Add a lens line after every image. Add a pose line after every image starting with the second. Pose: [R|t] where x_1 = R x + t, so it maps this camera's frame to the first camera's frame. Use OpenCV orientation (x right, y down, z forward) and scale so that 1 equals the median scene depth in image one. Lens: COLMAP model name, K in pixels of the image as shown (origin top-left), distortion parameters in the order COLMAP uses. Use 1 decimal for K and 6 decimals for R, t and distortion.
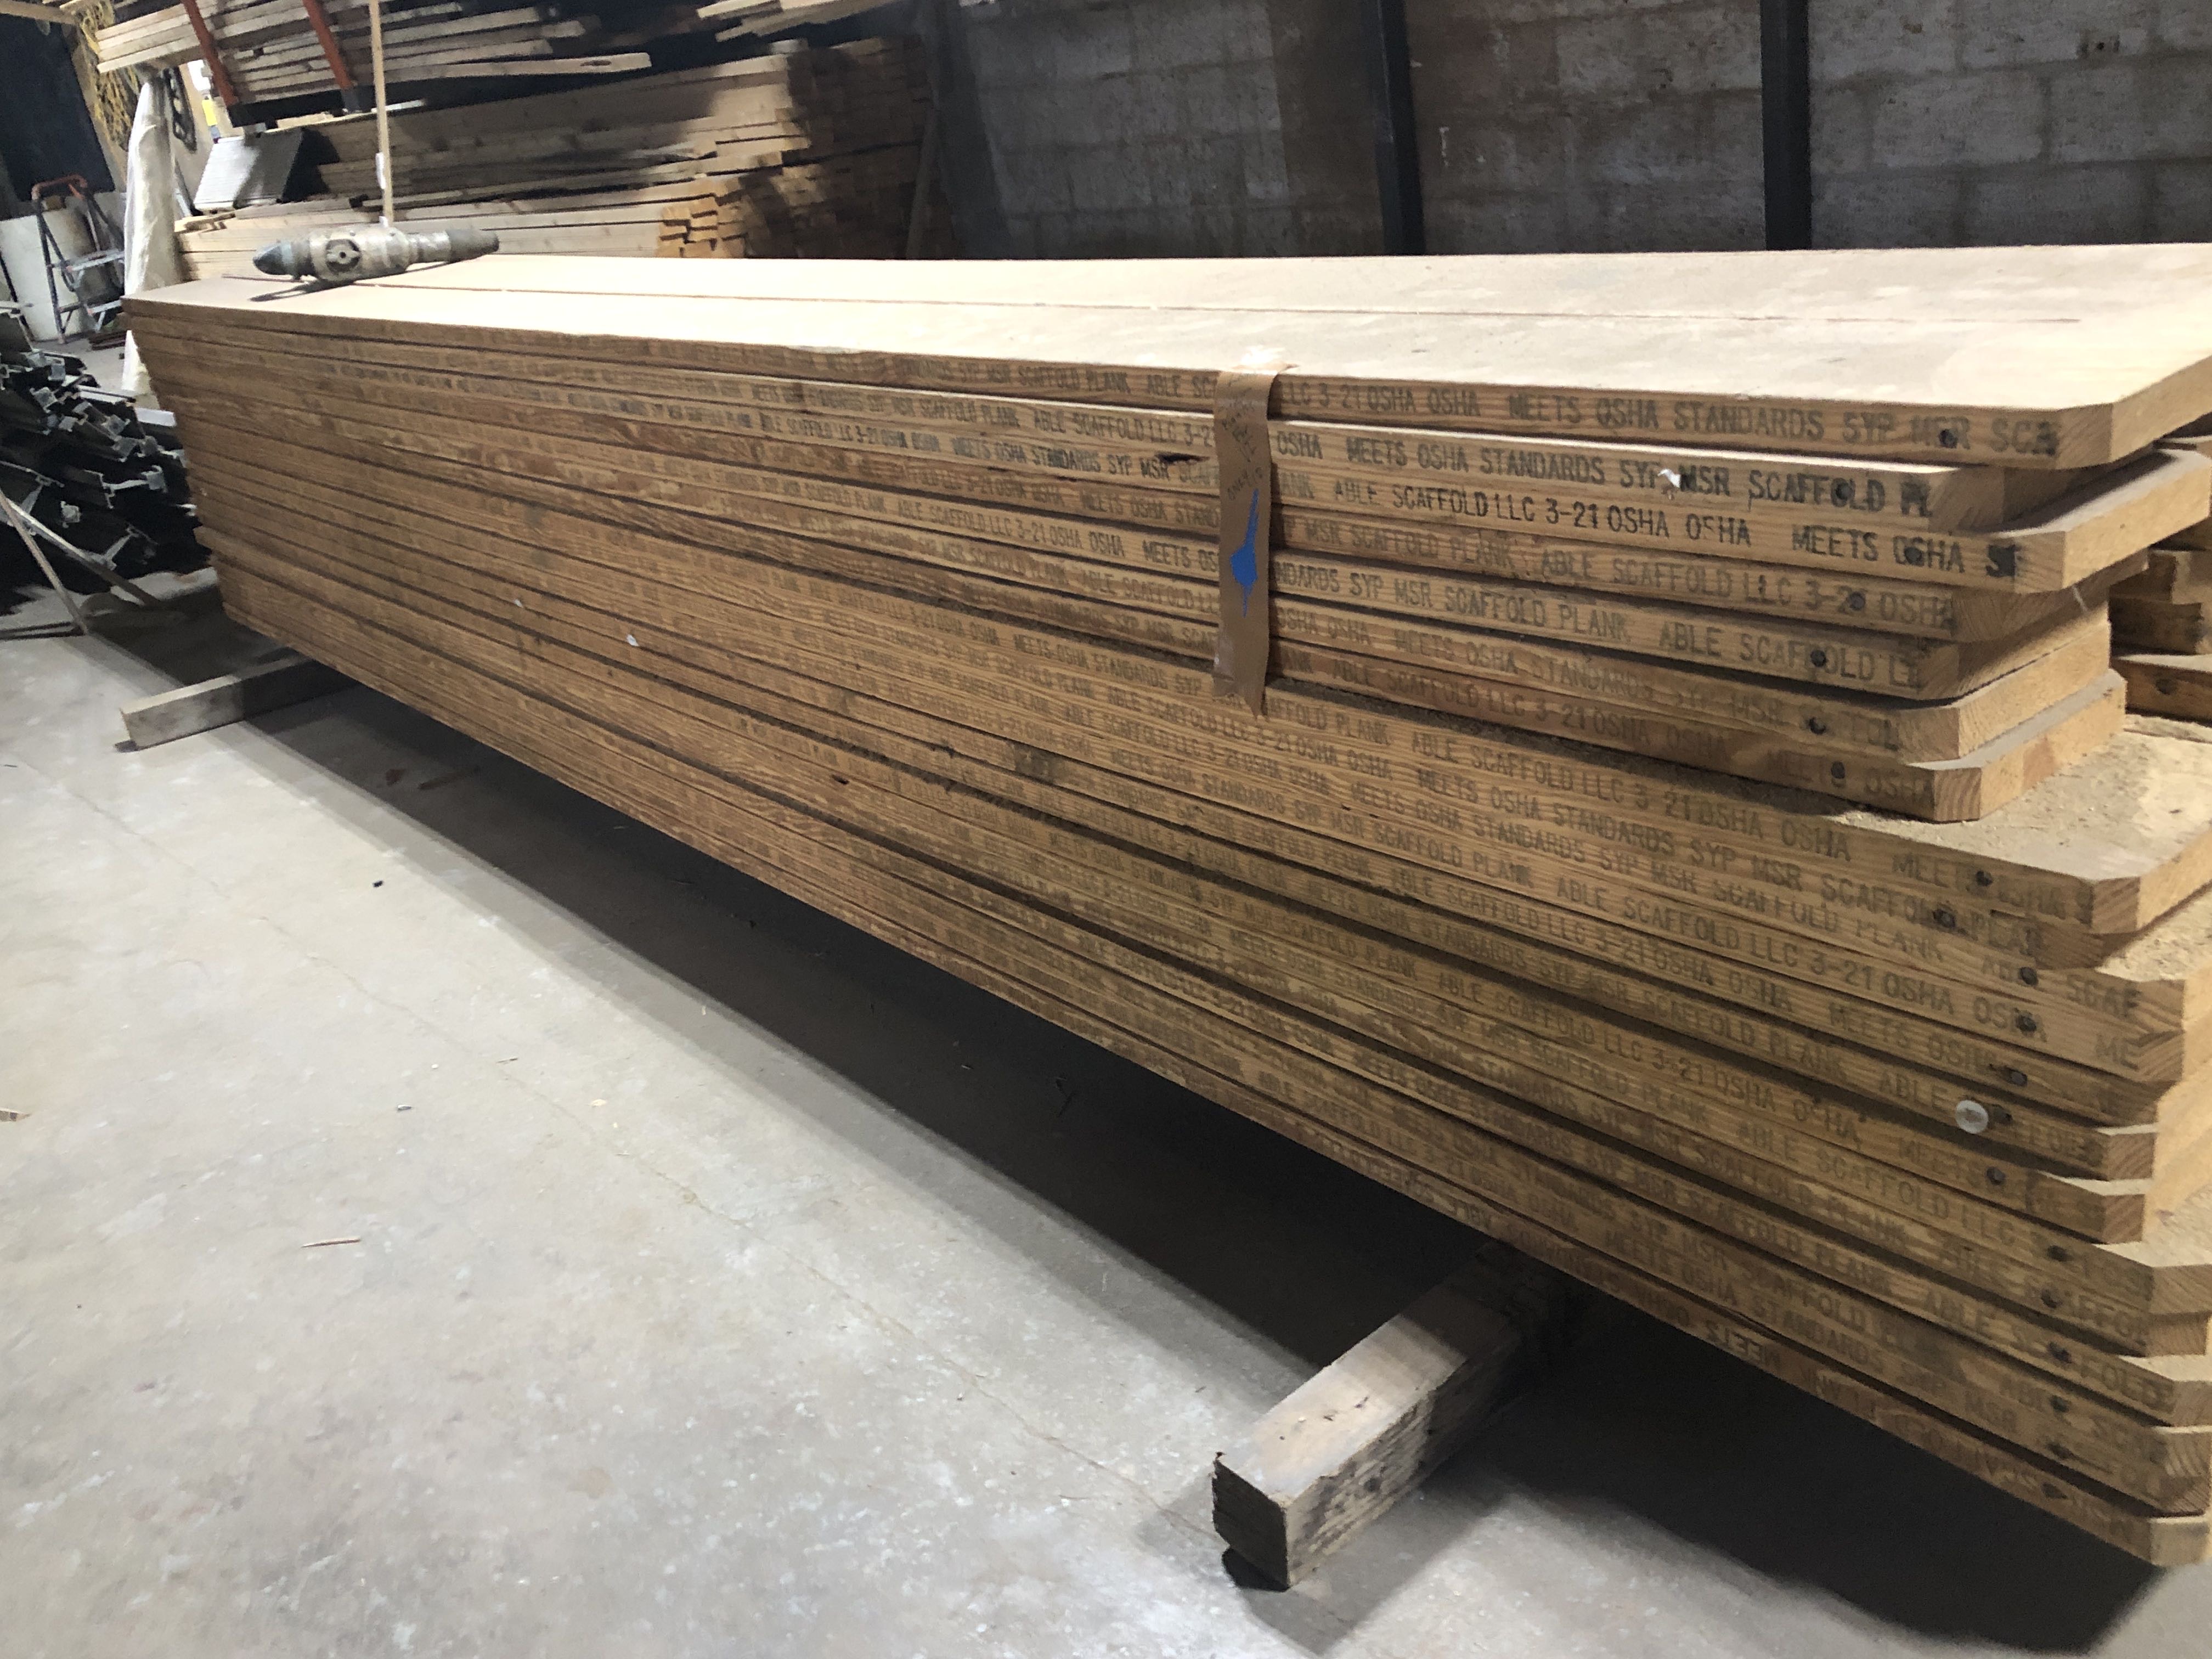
lens RADIAL K [[1991.5, 0, 1098.9], [0, 1991.5, 832.8], [0, 0, 1]] dist [0.031955, -0.026556]
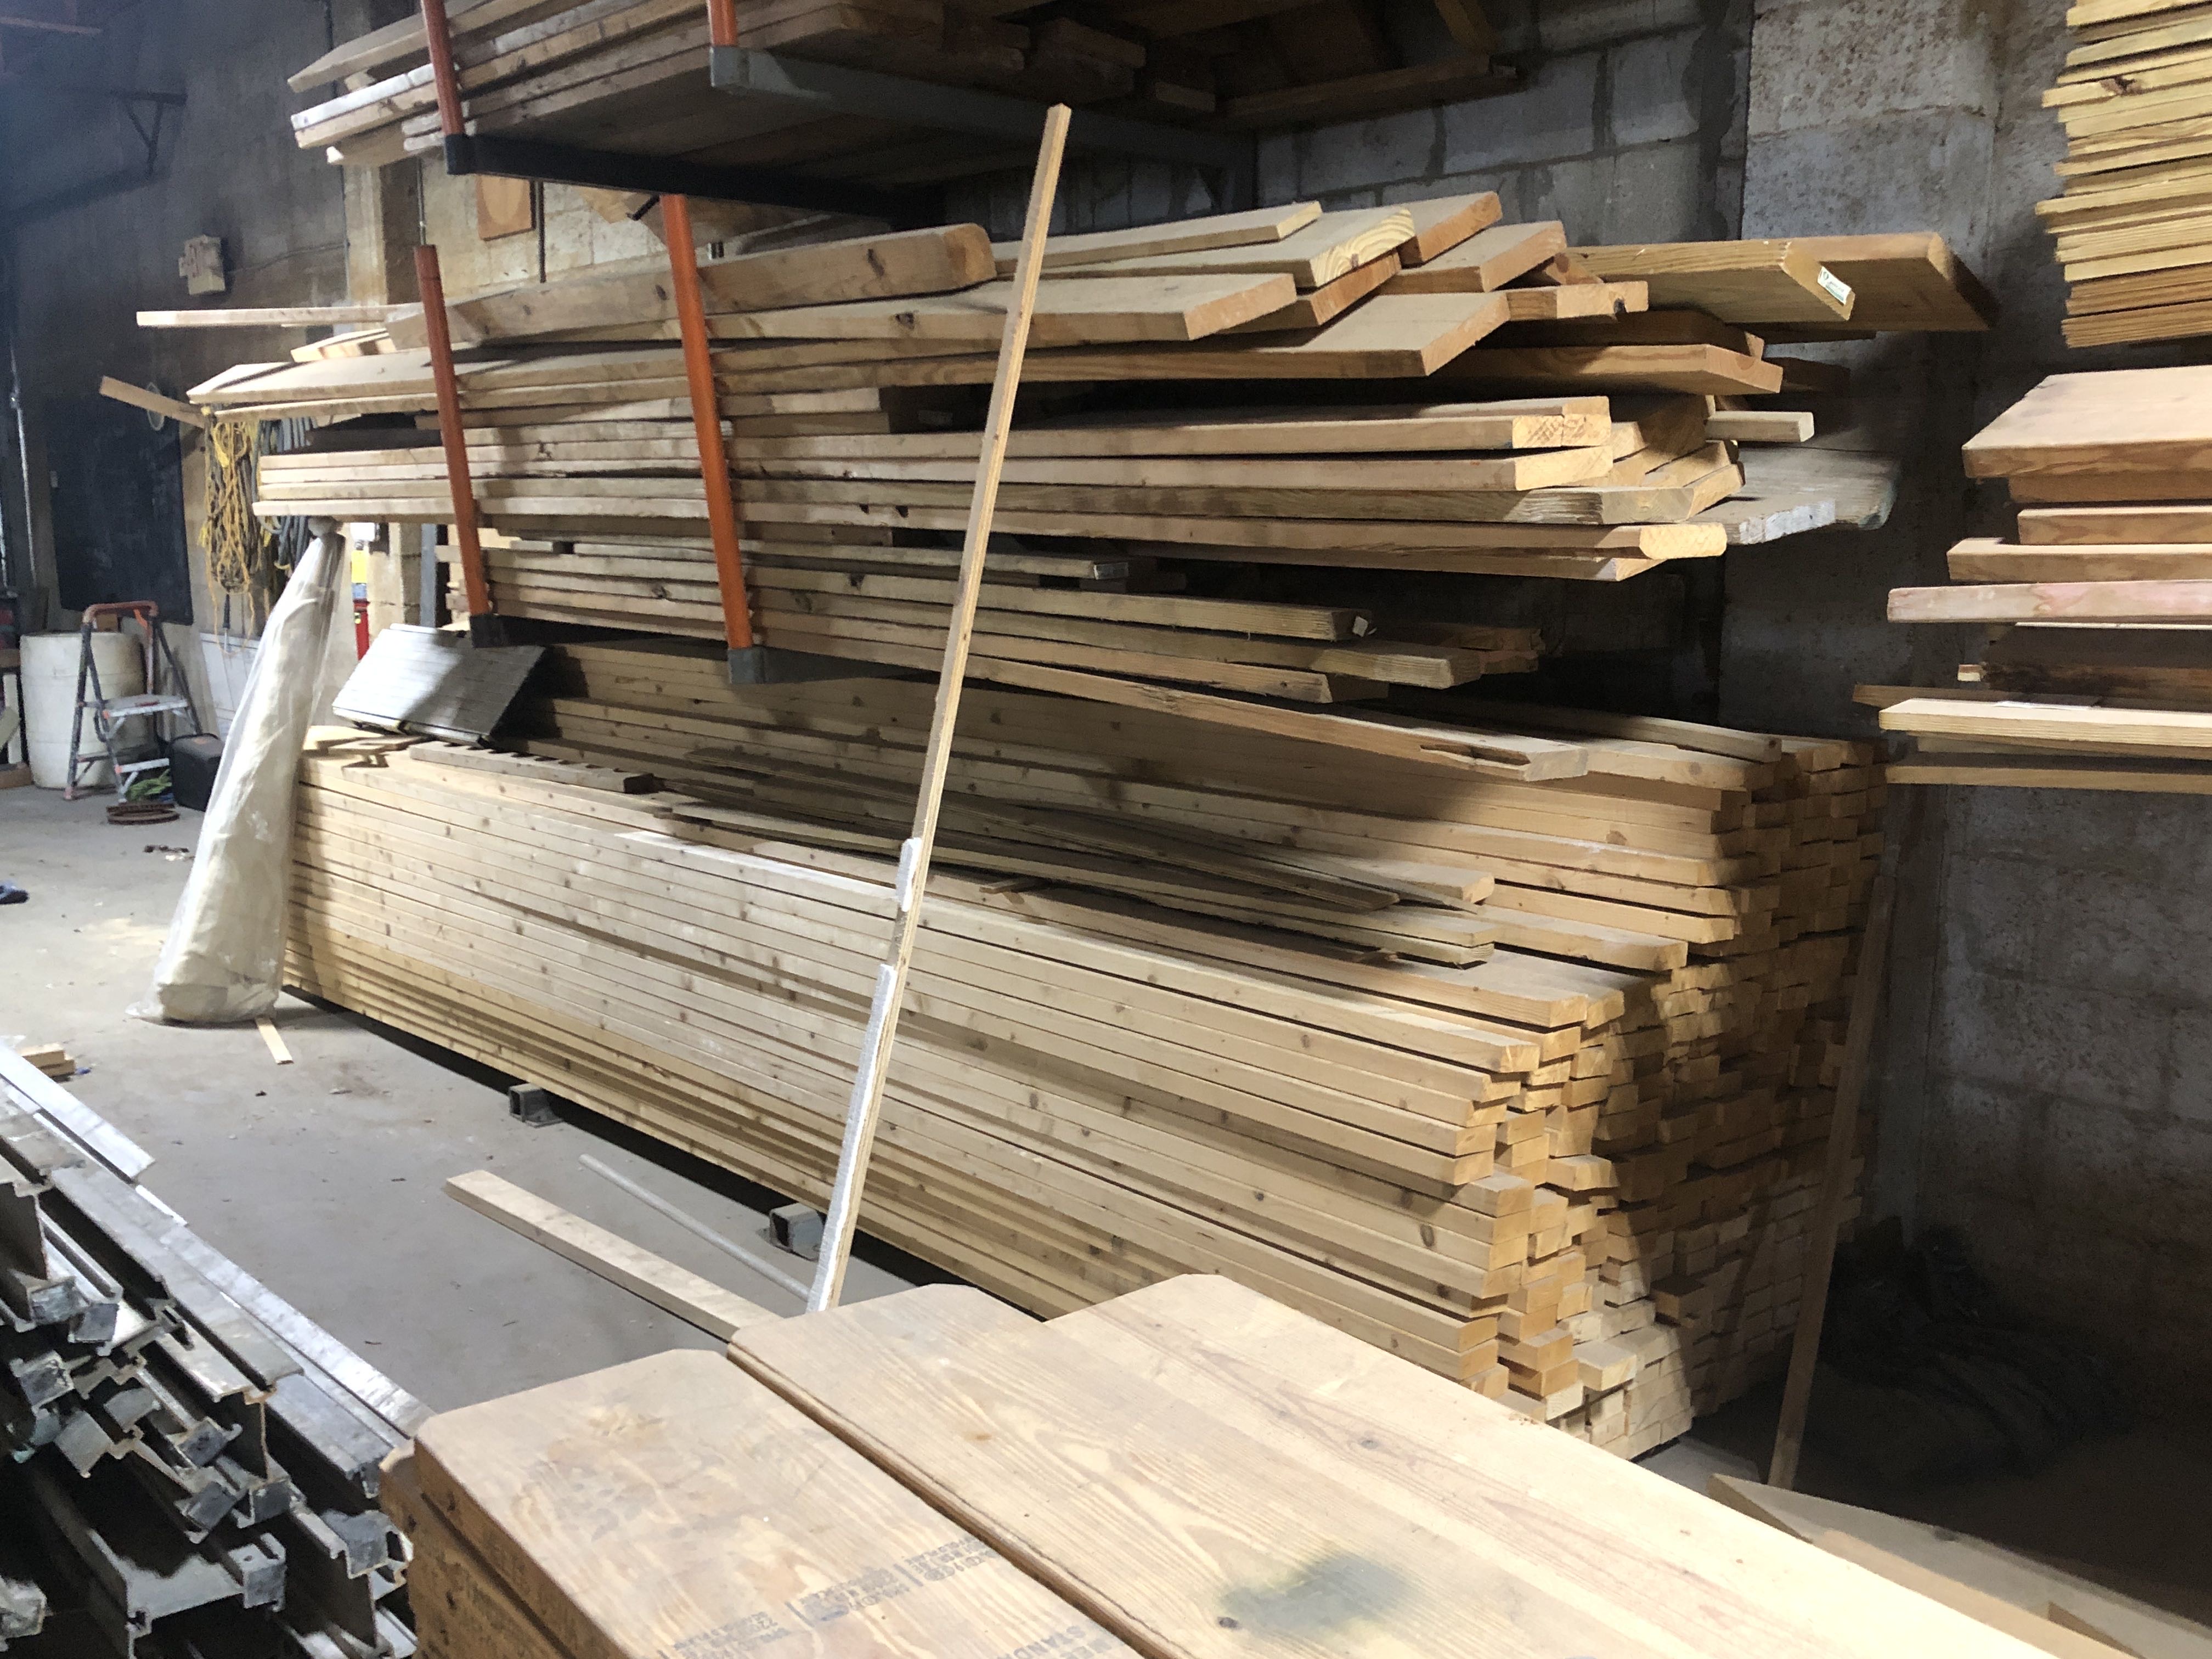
lens RADIAL K [[1991.5, 0, 1111.5], [0, 1991.5, 832.3], [0, 0, 1]] dist [0.031955, -0.026556]
pose [[0.987238, 0.157373, 0.024373, -0.260648], [-0.146600, 0.957889, -0.246896, -0.187165], [-0.062201, 0.240172, 0.968735, 0.440407]]
